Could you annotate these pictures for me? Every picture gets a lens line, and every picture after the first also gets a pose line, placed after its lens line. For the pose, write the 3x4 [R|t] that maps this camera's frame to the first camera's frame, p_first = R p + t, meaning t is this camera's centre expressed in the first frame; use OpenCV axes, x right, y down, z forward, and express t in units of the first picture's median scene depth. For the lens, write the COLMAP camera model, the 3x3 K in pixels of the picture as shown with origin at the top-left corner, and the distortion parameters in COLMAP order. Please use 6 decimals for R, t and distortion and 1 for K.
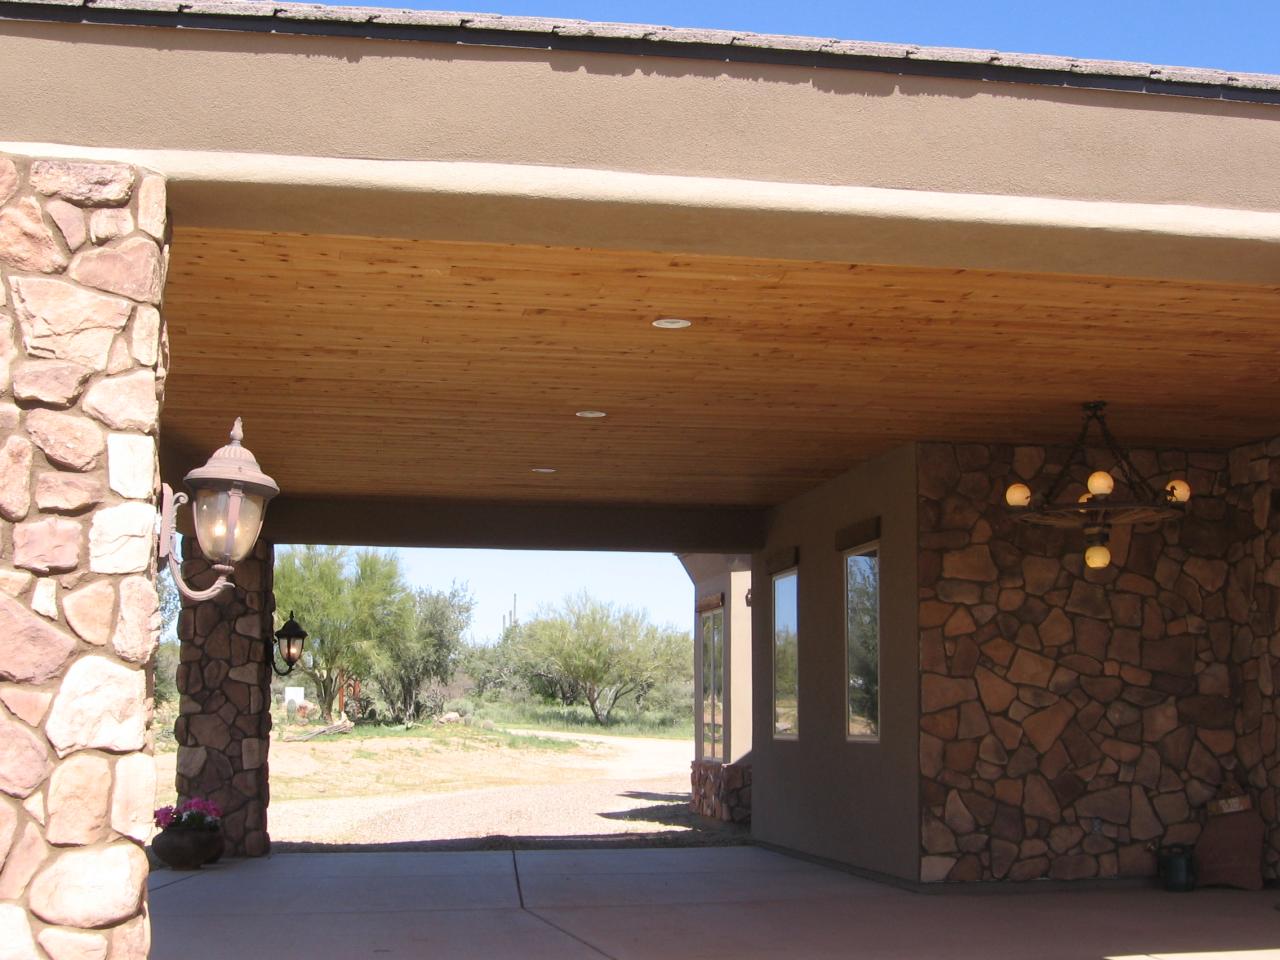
lens RADIAL K [[1789.5, 0, 638.2], [0, 1789.5, 528.6], [0, 0, 1]] dist [-0.103417, 0.021933]
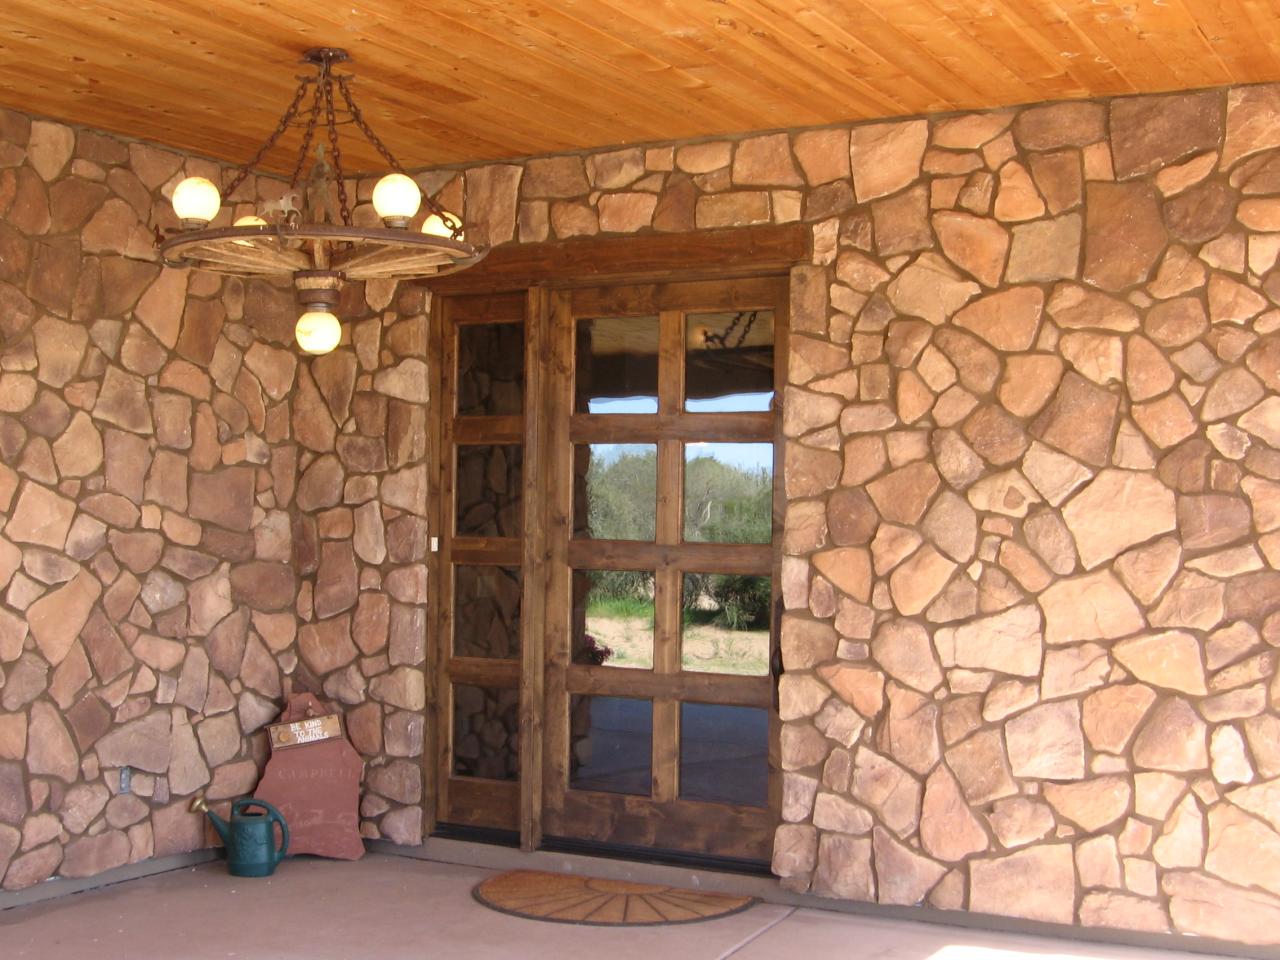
lens RADIAL K [[1789.5, 0, 638.2], [0, 1789.5, 528.6], [0, 0, 1]] dist [-0.103417, 0.021933]
pose [[0.644593, 0.006472, 0.764499, -0.086885], [-0.095758, 0.992773, 0.072335, 0.023567], [-0.758505, -0.119834, 0.640554, 0.493494]]
